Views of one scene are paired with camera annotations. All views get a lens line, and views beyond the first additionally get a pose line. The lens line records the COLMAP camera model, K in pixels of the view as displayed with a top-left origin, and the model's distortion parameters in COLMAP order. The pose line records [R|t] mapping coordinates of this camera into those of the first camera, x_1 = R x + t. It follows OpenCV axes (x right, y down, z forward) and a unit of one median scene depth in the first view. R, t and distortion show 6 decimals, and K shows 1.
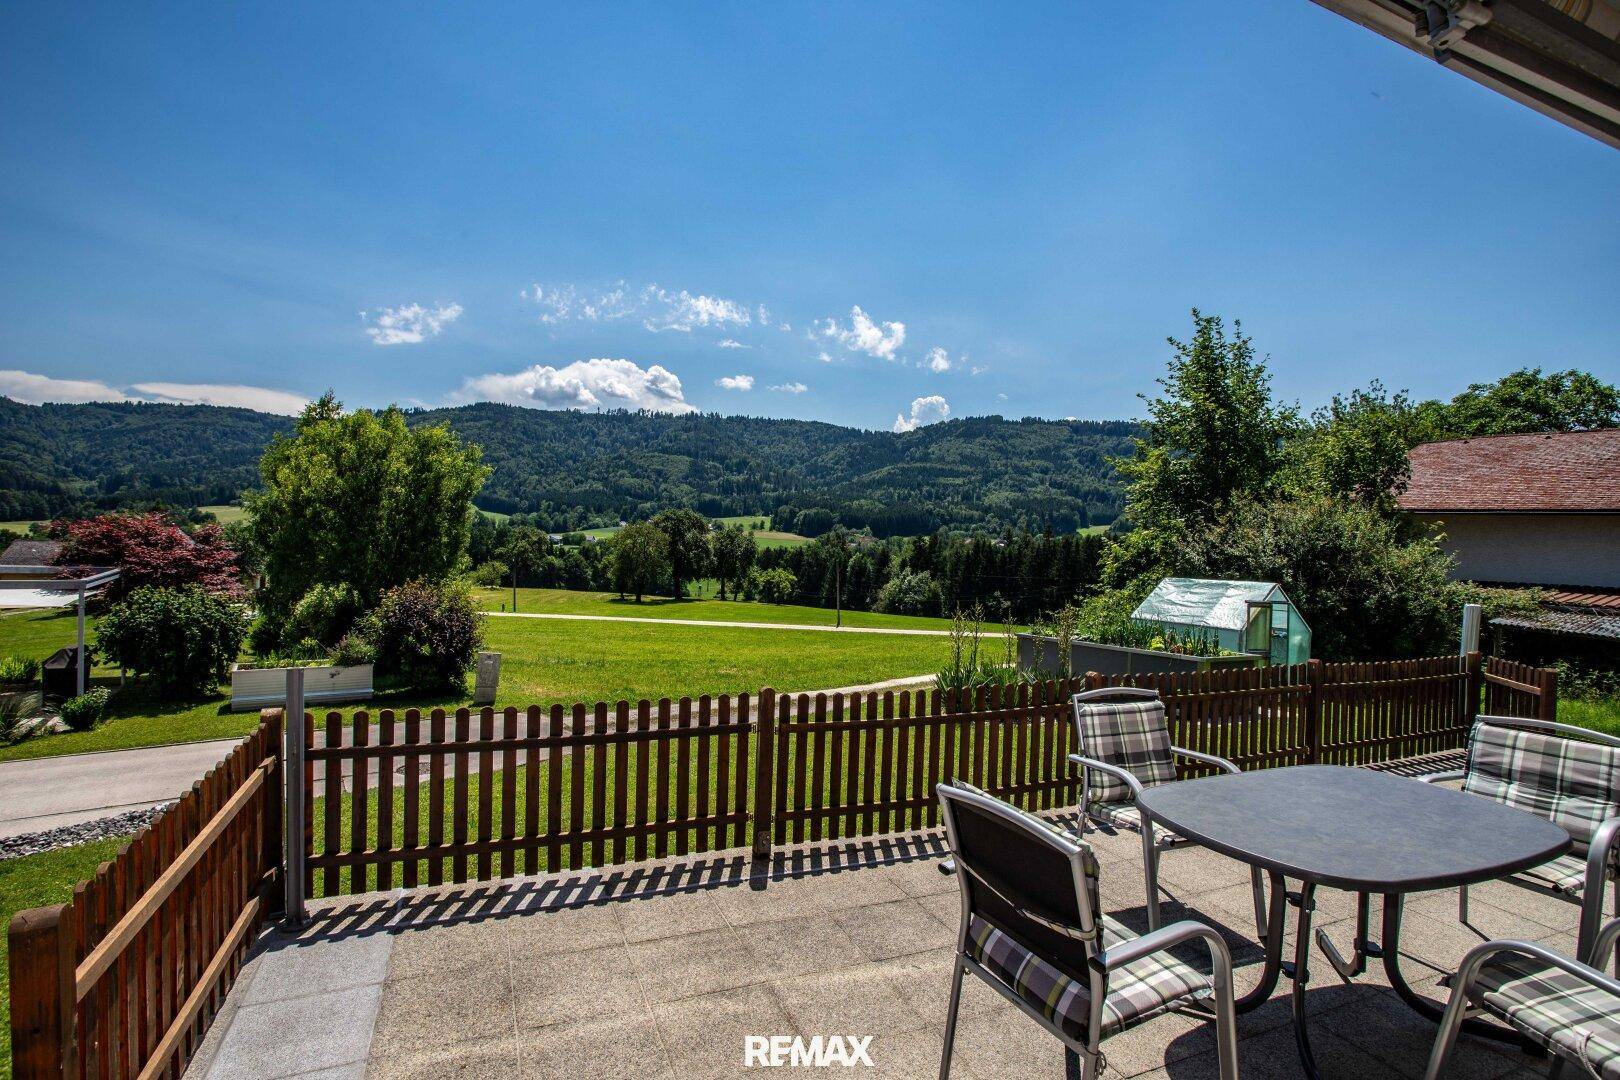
lens RADIAL K [[791.4, 0, 806.6], [0, 791.4, 544.6], [0, 0, 1]] dist [-0.076454, 0.035663]
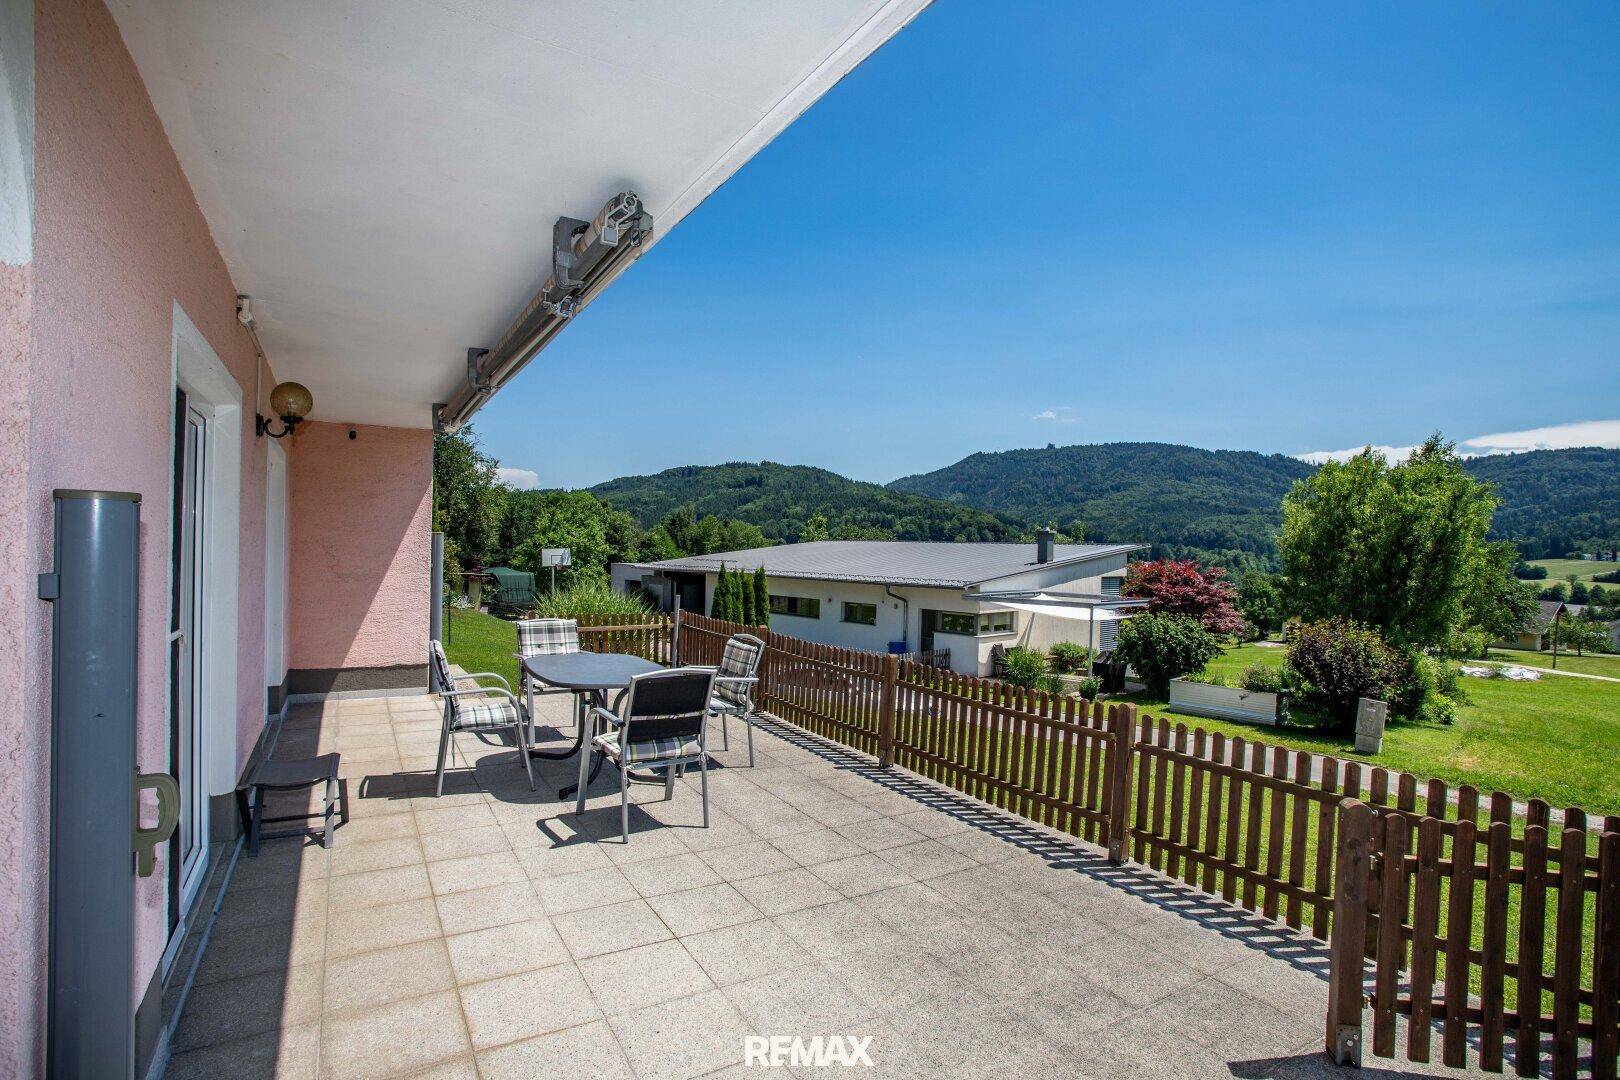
lens RADIAL K [[791.4, 0, 806.6], [0, 791.4, 544.6], [0, 0, 1]] dist [-0.076454, 0.035663]
pose [[0.137601, -0.034581, -0.989884, 0.957666], [-0.035959, 0.998557, -0.039883, 0.019086], [0.989835, 0.041083, 0.136159, 0.415603]]
